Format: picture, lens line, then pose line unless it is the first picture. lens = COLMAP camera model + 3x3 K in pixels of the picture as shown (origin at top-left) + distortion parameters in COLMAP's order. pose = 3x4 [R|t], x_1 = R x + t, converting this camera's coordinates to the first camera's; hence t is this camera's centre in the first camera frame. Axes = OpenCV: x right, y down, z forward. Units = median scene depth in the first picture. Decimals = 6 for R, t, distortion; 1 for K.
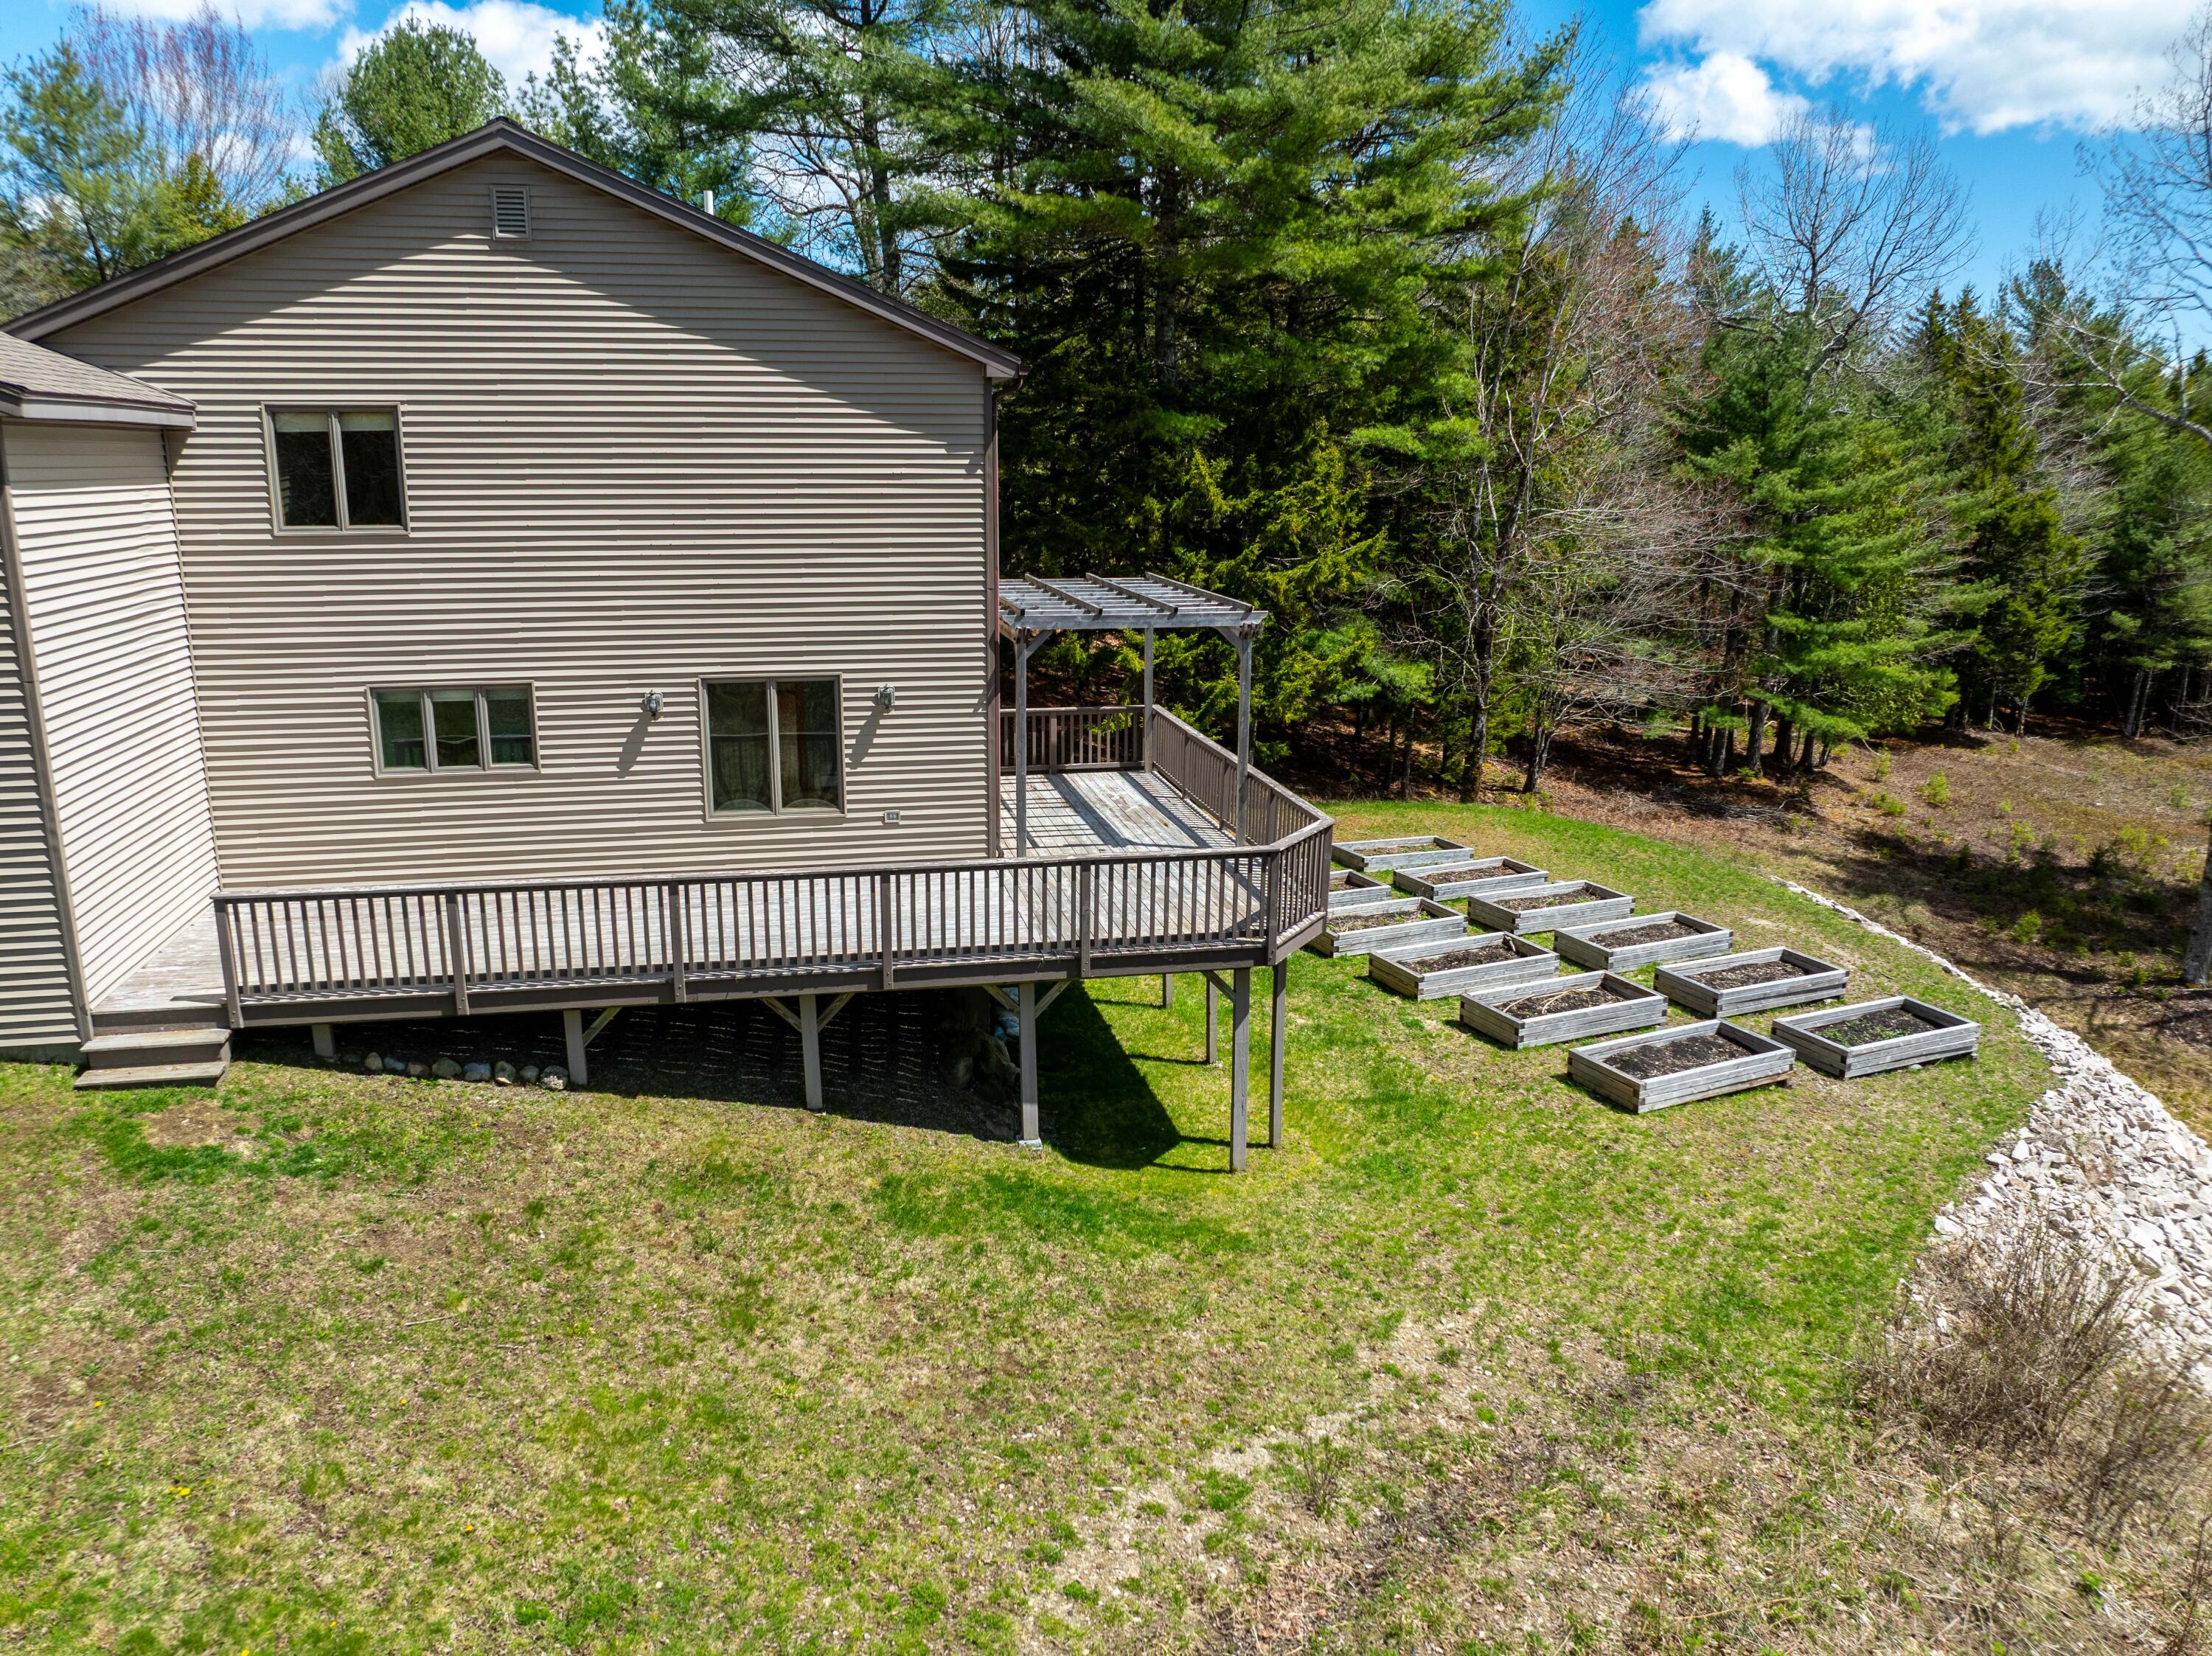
lens RADIAL K [[1546.6, 0, 1106.0], [0, 1546.6, 828.0], [0, 0, 1]] dist [-0.040107, -0.000933]
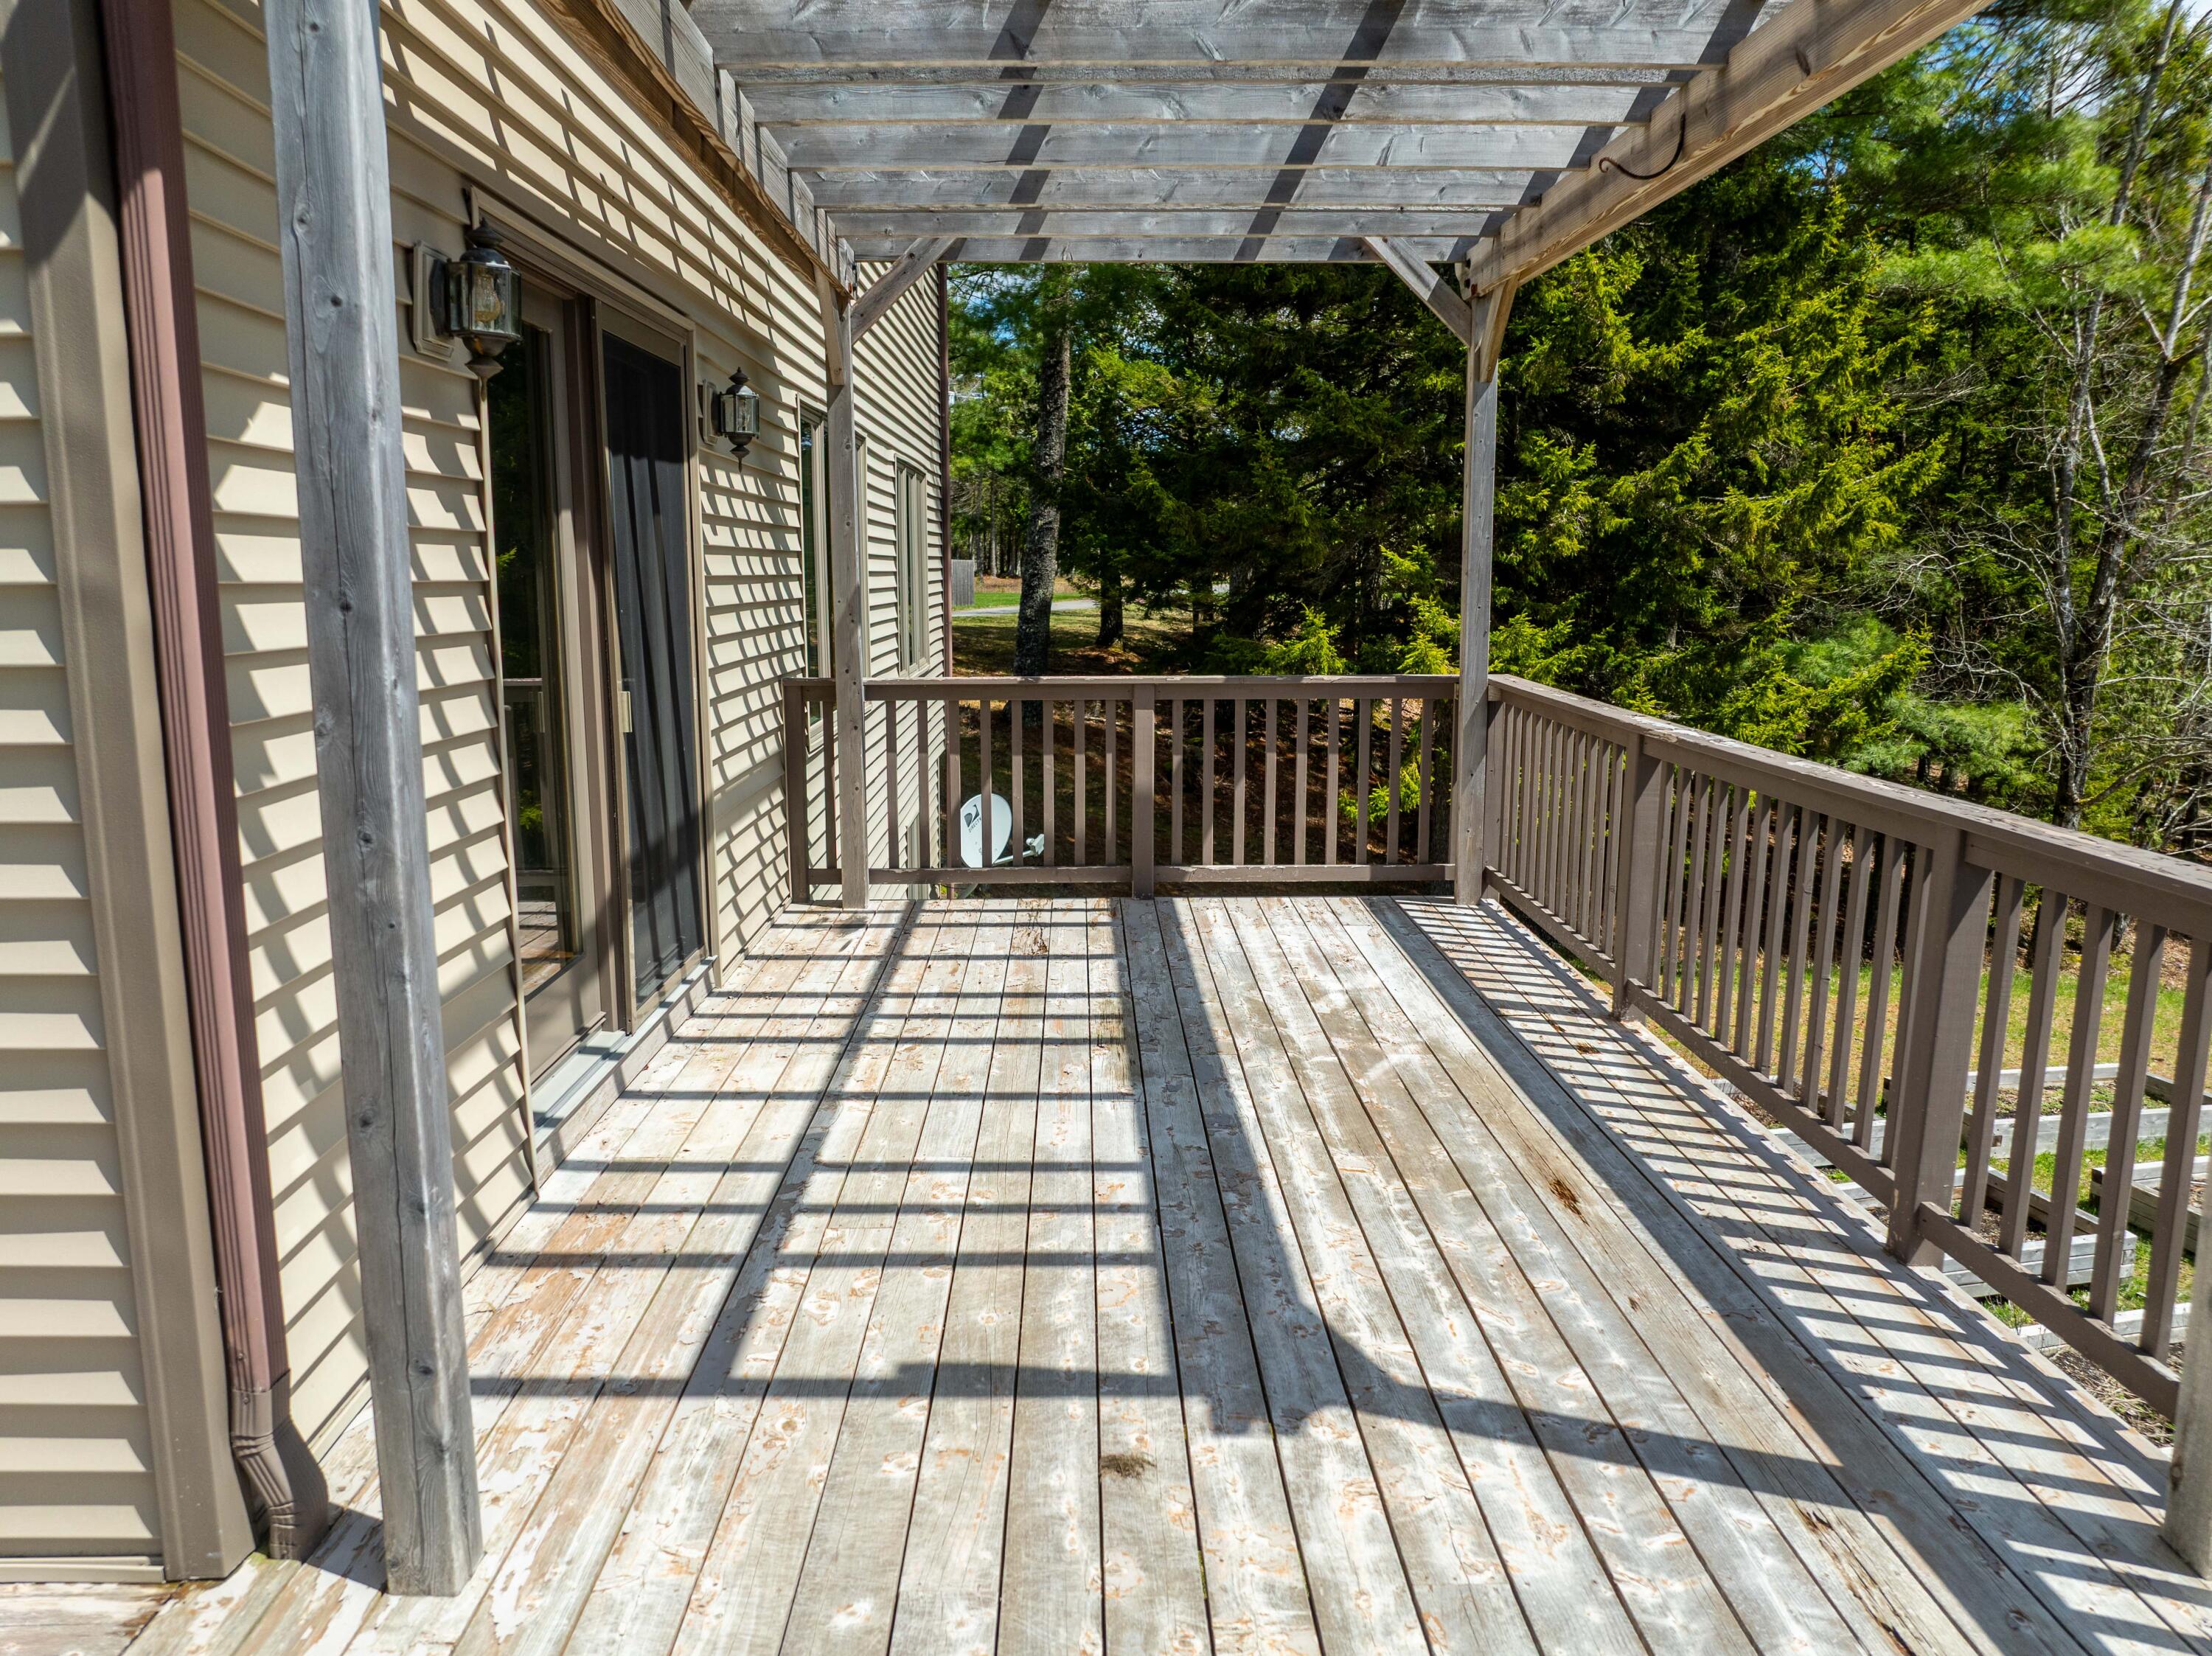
lens RADIAL K [[1546.6, 0, 1106.0], [0, 1546.6, 828.0], [0, 0, 1]] dist [-0.040107, -0.000933]
pose [[0.979997, 0.024236, -0.197529, 0.017680], [-0.039291, 0.996583, -0.072657, -0.026296], [0.195093, 0.078965, 0.977601, 0.702472]]
